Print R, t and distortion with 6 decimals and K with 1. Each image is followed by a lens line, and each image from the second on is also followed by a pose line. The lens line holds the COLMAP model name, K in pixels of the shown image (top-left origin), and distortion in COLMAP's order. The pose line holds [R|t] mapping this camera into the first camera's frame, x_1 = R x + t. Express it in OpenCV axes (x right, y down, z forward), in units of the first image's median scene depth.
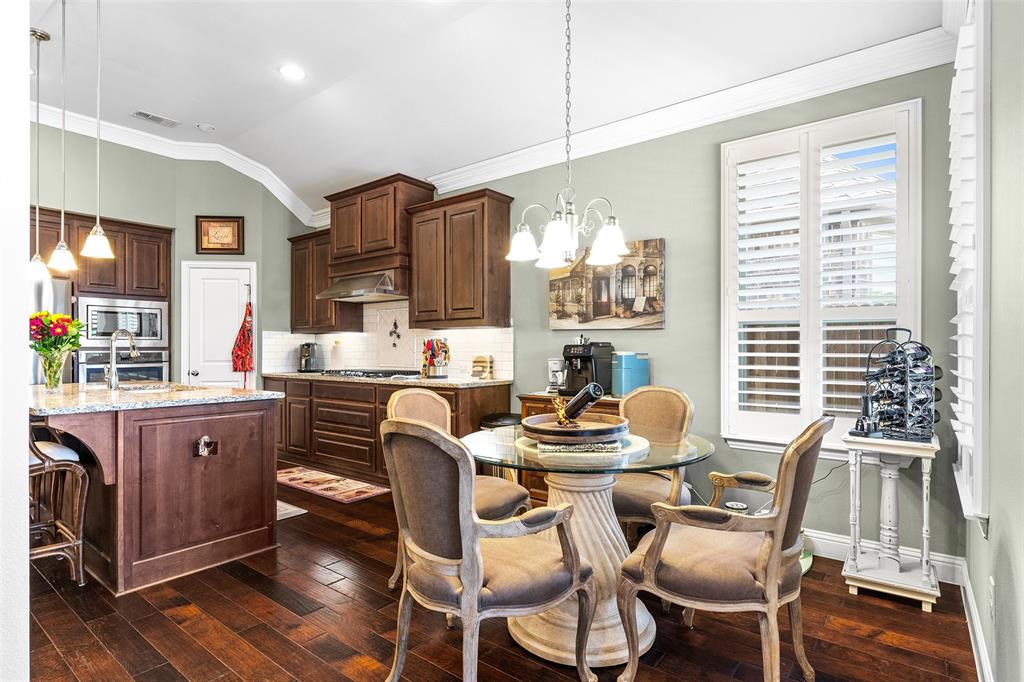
lens RADIAL K [[529.0, 0, 512.8], [0, 529.0, 343.0], [0, 0, 1]] dist [-0.000232, 0.000122]
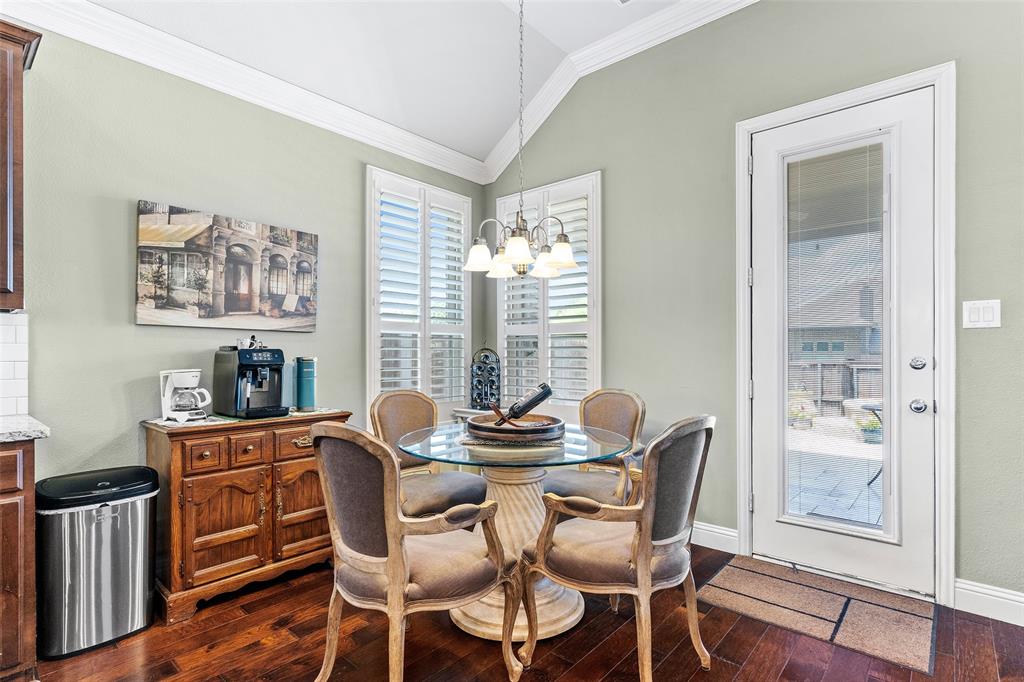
lens RADIAL K [[509.0, 0, 513.7], [0, 509.0, 350.3], [0, 0, 1]] dist [0.003446, 0.000527]
pose [[0.049795, 0.001719, 0.998758, -0.568084], [-0.016239, 0.999868, -0.000912, -0.000503], [-0.998627, -0.016174, 0.049817, 0.582163]]
